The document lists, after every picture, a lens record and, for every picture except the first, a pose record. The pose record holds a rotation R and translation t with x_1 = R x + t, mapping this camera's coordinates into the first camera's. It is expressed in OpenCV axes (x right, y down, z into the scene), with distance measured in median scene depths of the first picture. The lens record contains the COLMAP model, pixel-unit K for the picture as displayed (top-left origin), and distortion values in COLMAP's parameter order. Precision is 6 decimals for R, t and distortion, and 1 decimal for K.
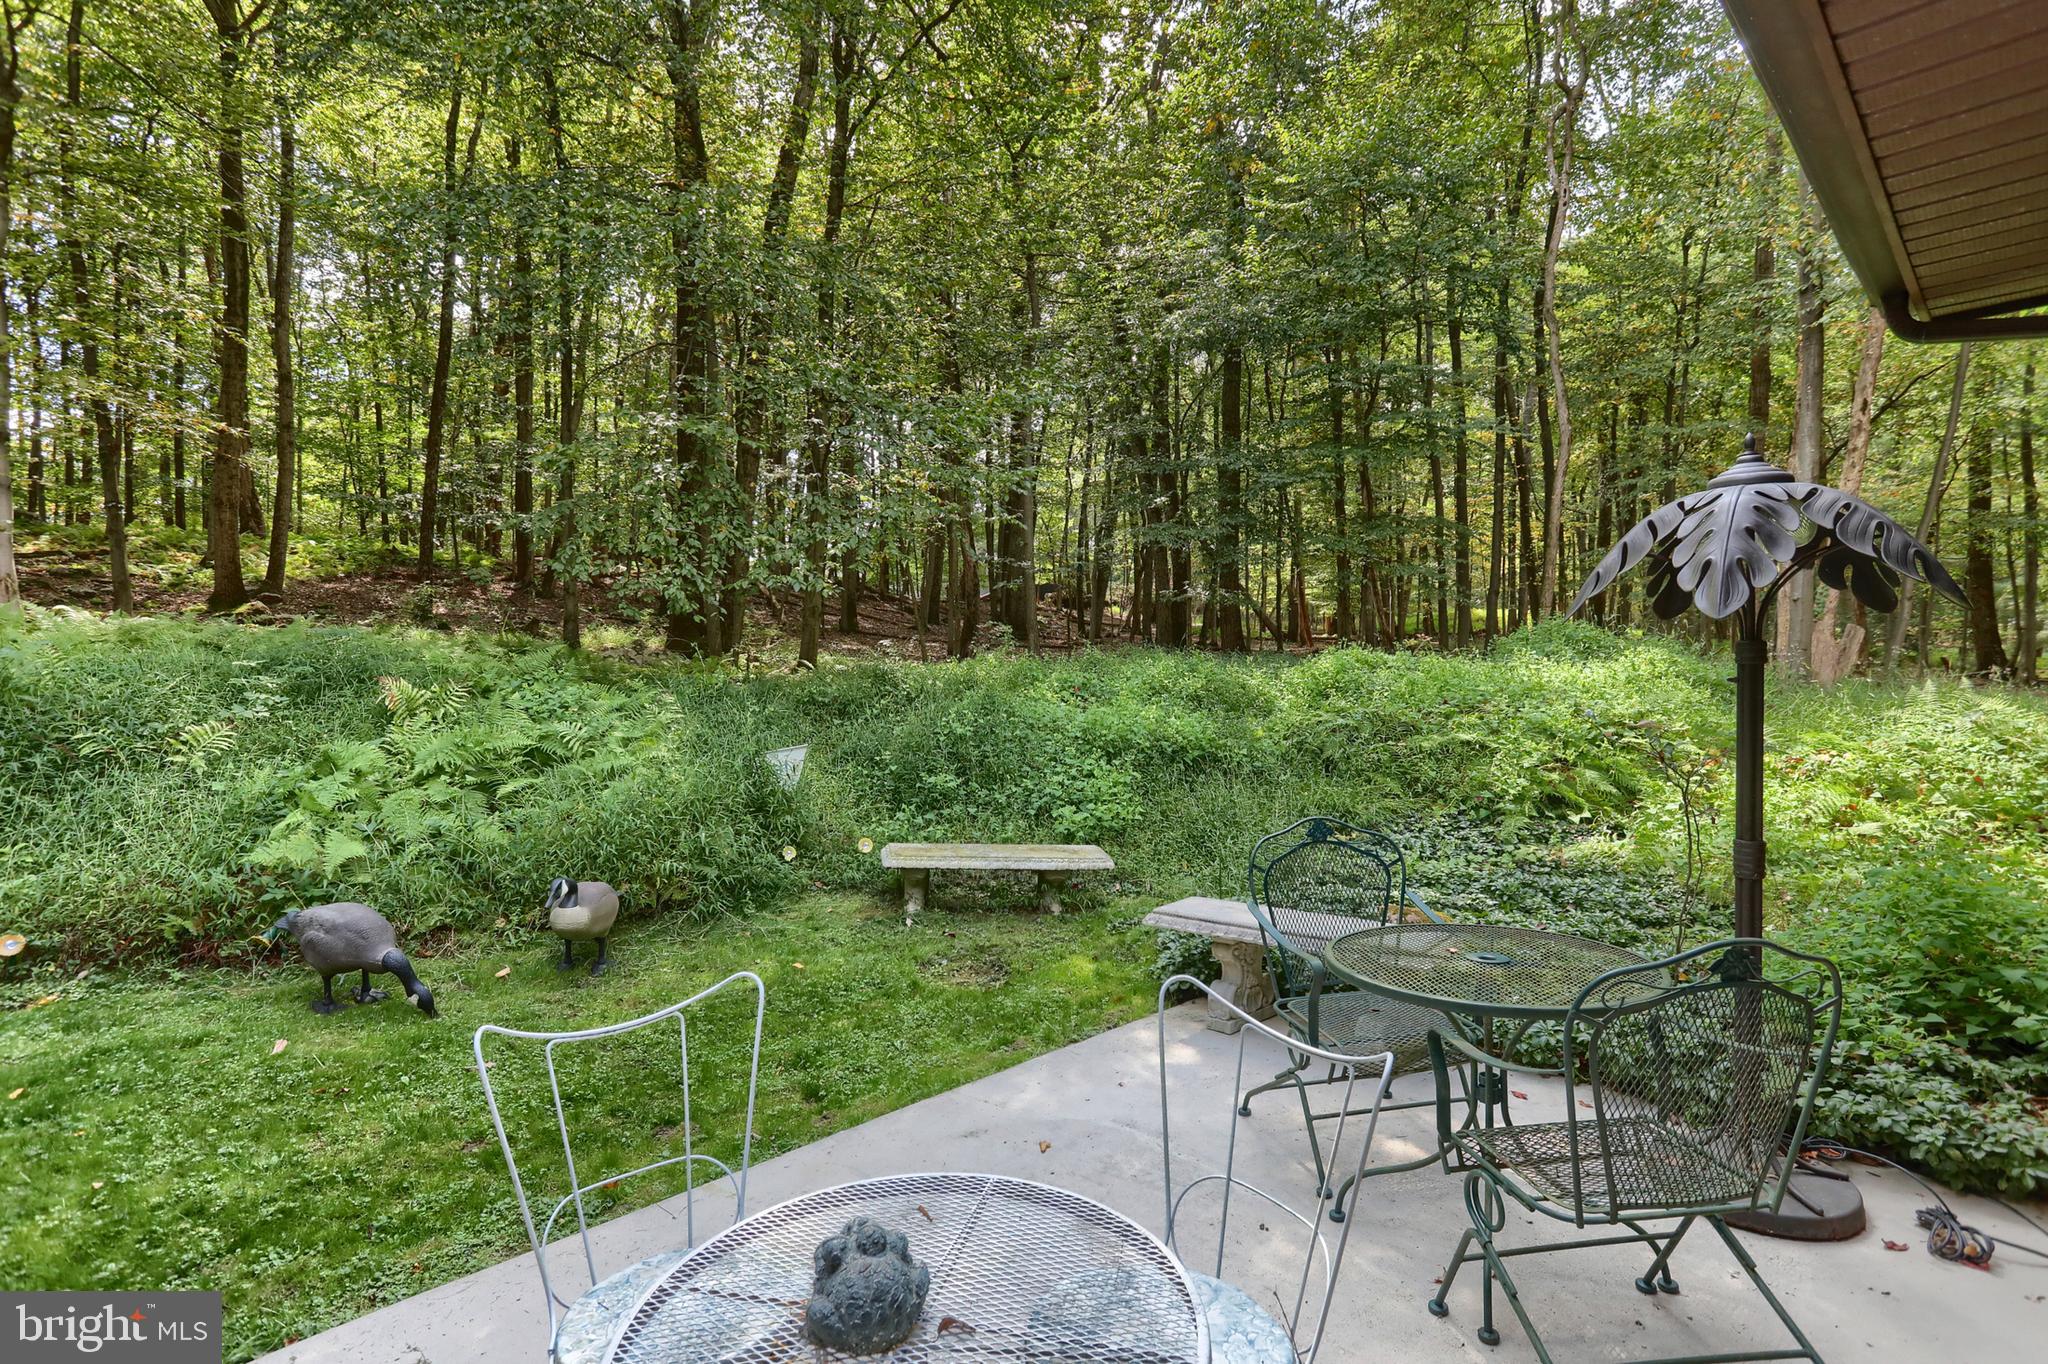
lens RADIAL K [[1006.9, 0, 1024.7], [0, 1006.9, 675.7], [0, 0, 1]] dist [-0.054233, 0.031892]
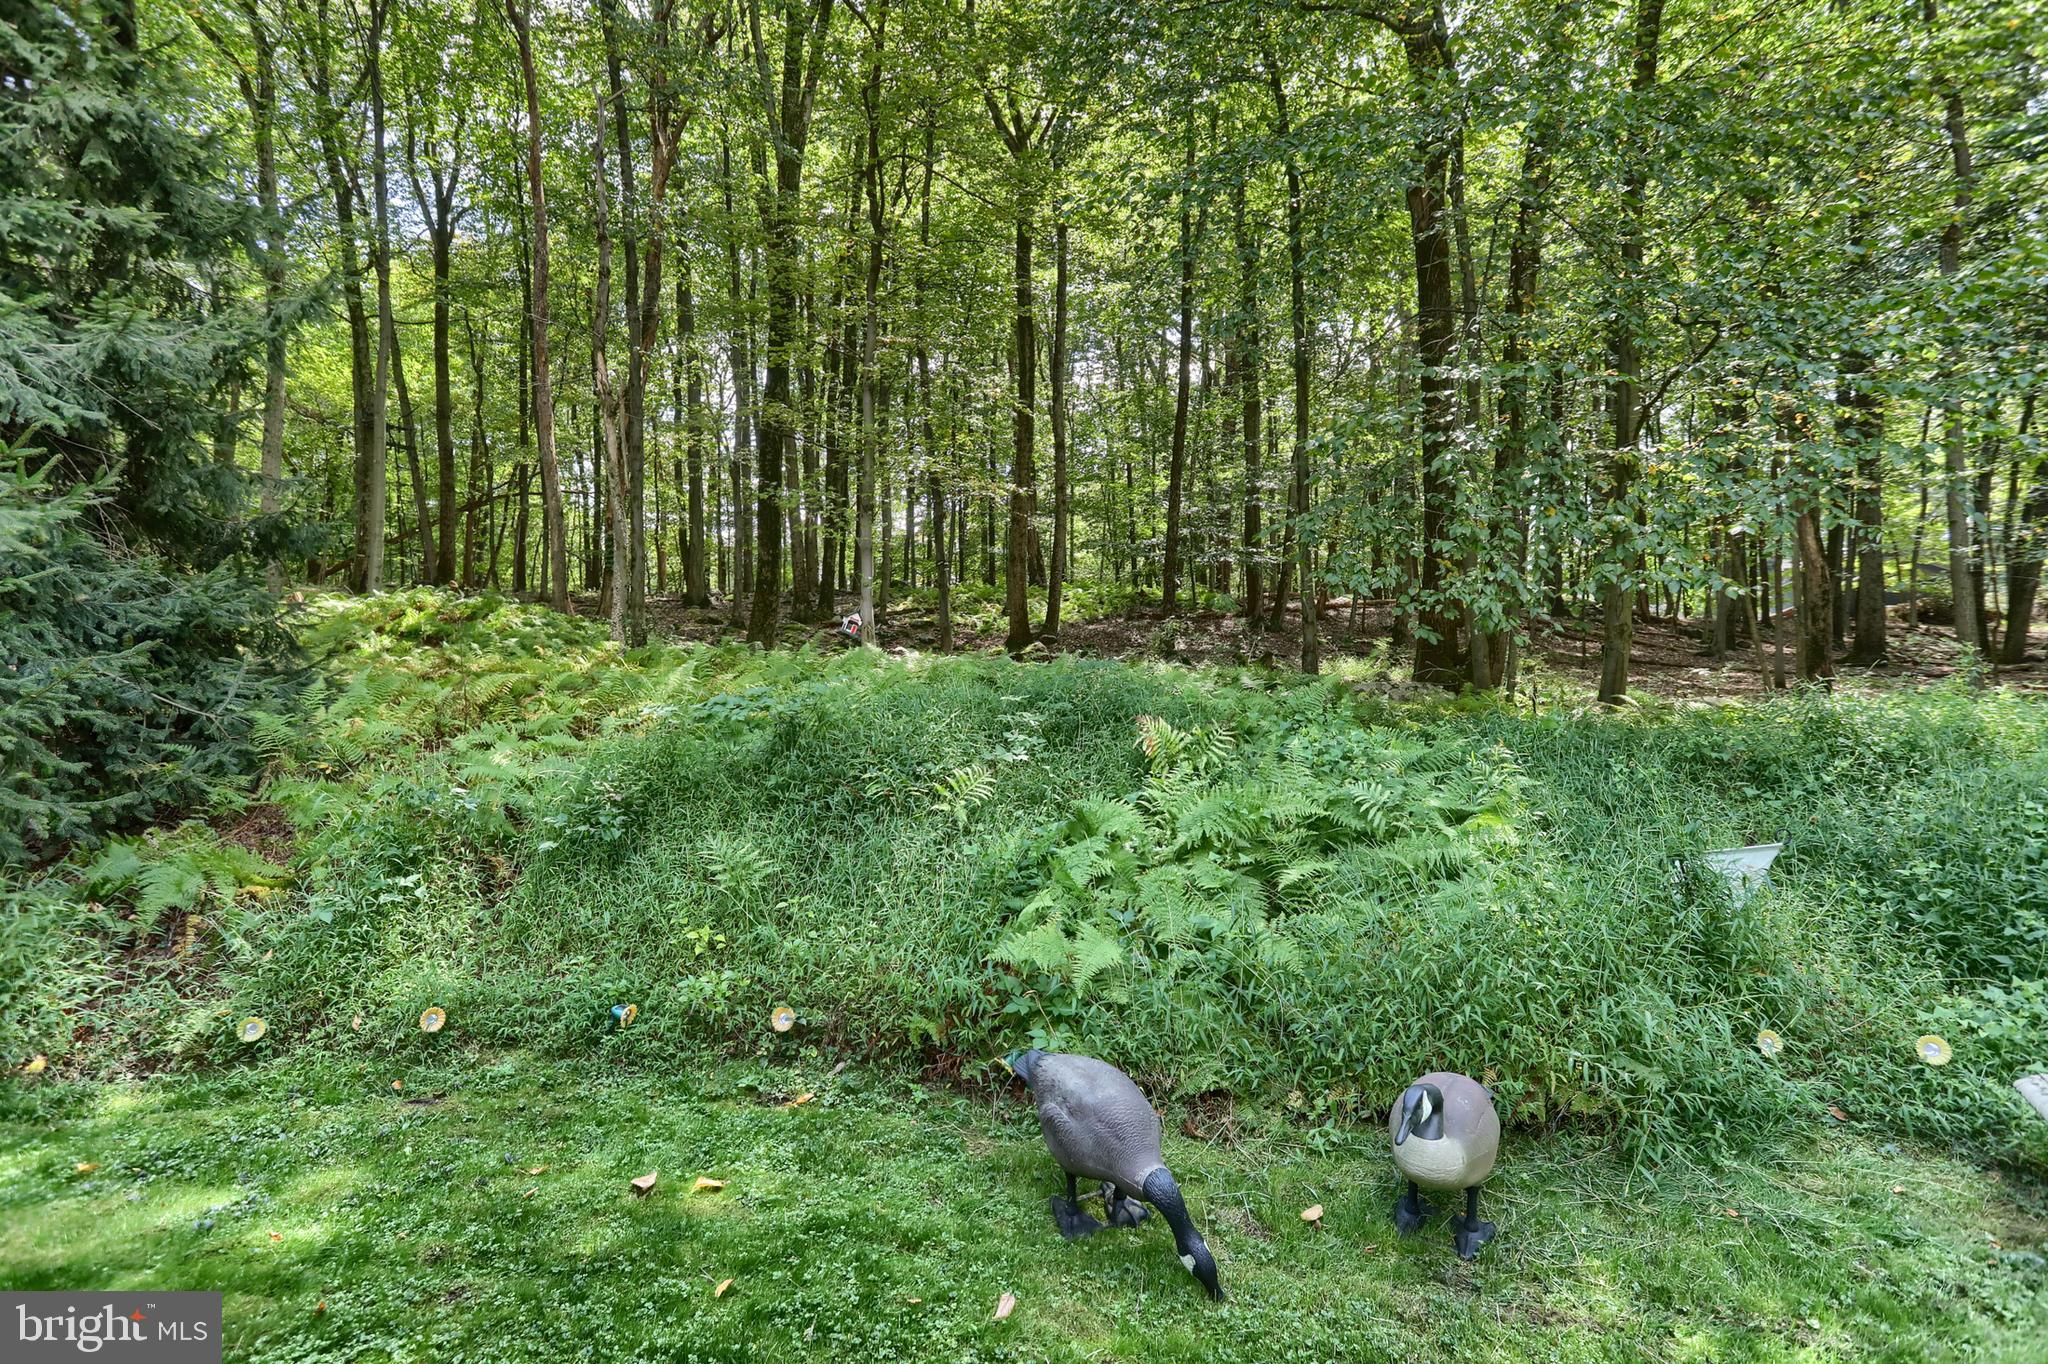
lens RADIAL K [[1006.9, 0, 1024.7], [0, 1006.9, 675.7], [0, 0, 1]] dist [-0.054233, 0.031892]
pose [[0.777044, -0.011236, -0.629346, -0.198714], [-0.009671, 0.999510, -0.029785, -0.006705], [0.629372, 0.029231, 0.776554, 0.291984]]
